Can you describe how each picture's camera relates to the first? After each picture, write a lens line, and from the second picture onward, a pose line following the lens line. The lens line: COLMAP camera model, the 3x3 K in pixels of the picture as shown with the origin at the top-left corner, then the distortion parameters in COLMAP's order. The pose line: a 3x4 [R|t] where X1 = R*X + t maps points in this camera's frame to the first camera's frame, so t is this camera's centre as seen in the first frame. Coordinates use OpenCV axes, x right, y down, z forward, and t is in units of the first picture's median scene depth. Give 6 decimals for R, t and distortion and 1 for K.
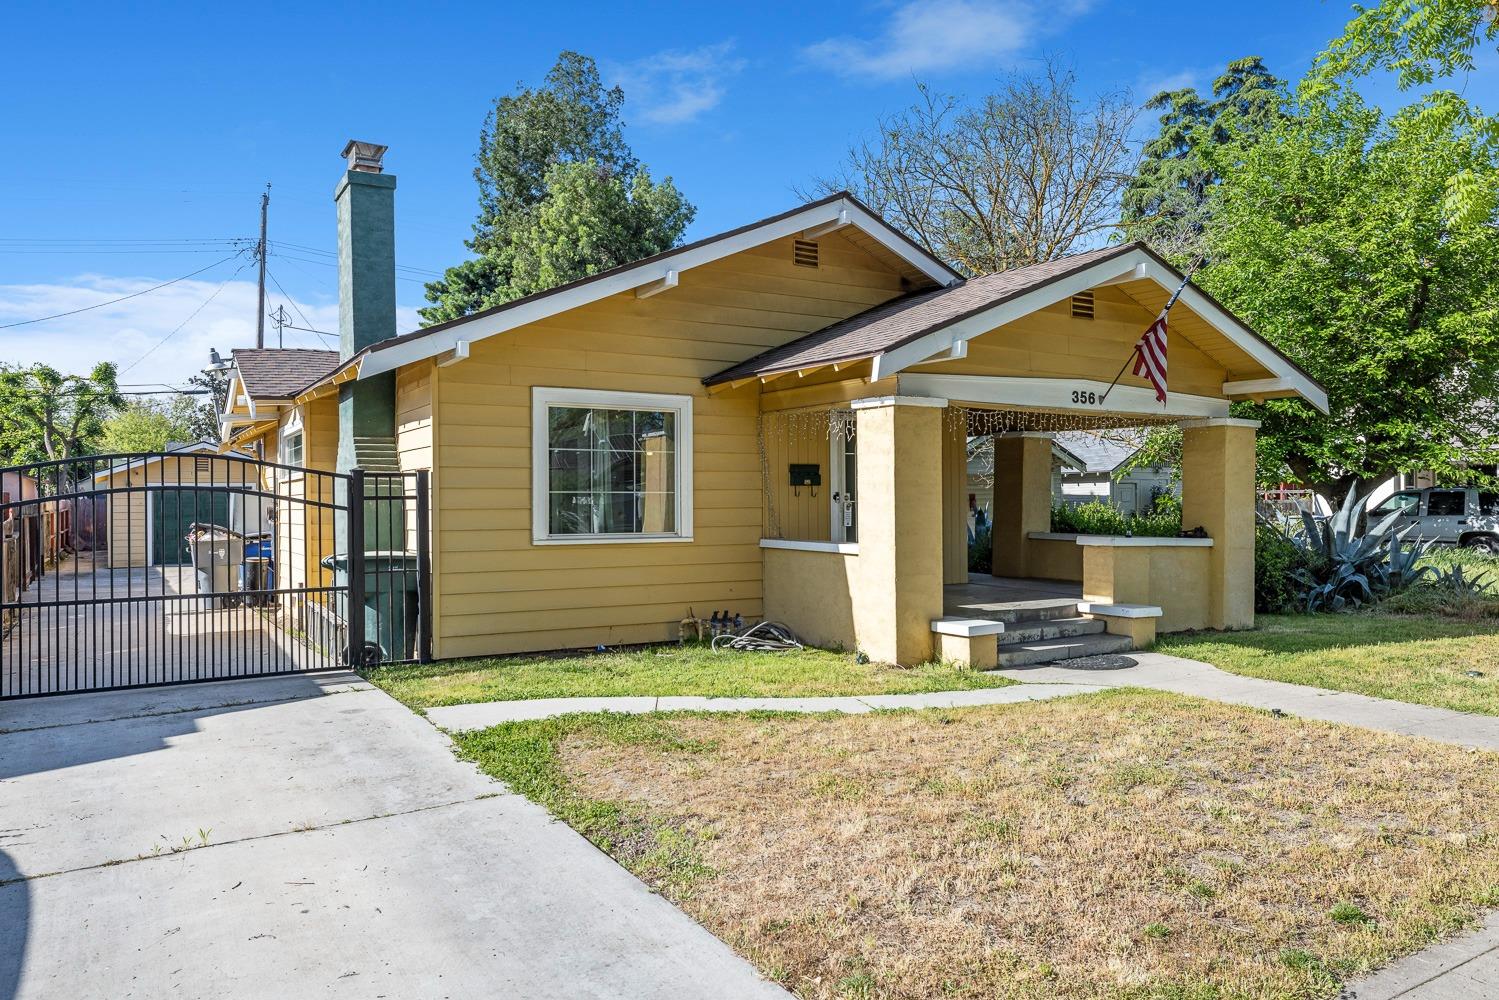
lens RADIAL K [[1052.2, 0, 753.0], [0, 1052.2, 503.5], [0, 0, 1]] dist [0.002912, -0.001576]
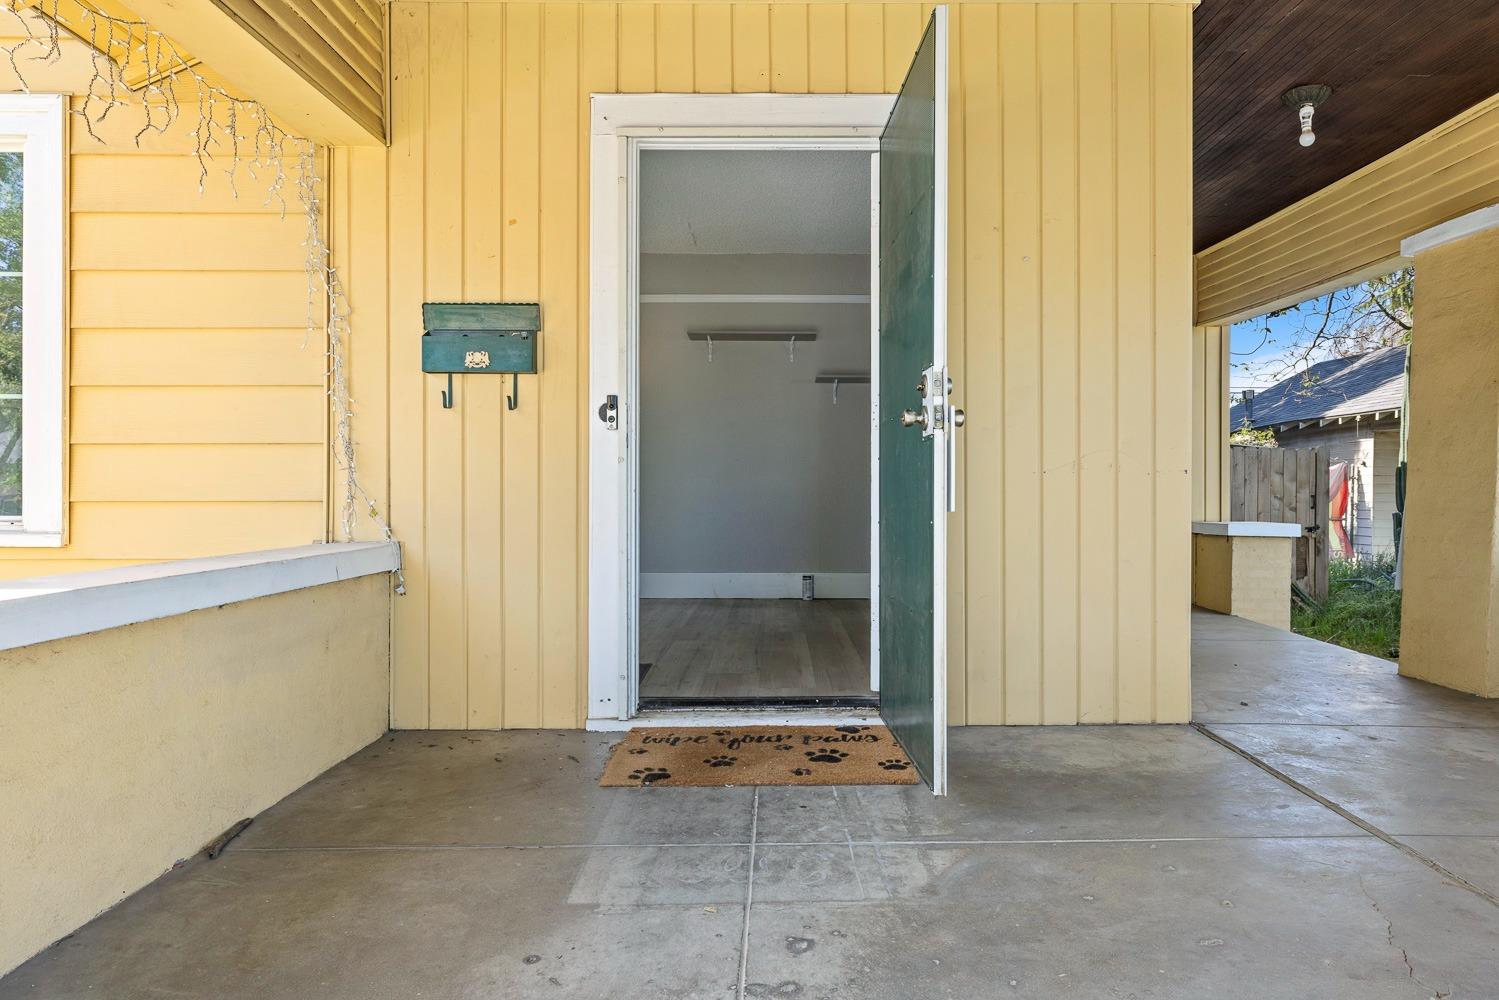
lens RADIAL K [[969.9, 0, 788.4], [0, 969.9, 505.3], [0, 0, 1]] dist [-0.000265, -0.000795]
pose [[0.864664, 0.013672, -0.502165, 0.291526], [-0.008857, 0.999889, 0.011972, 0.018573], [0.502273, -0.005904, 0.864689, 0.876113]]
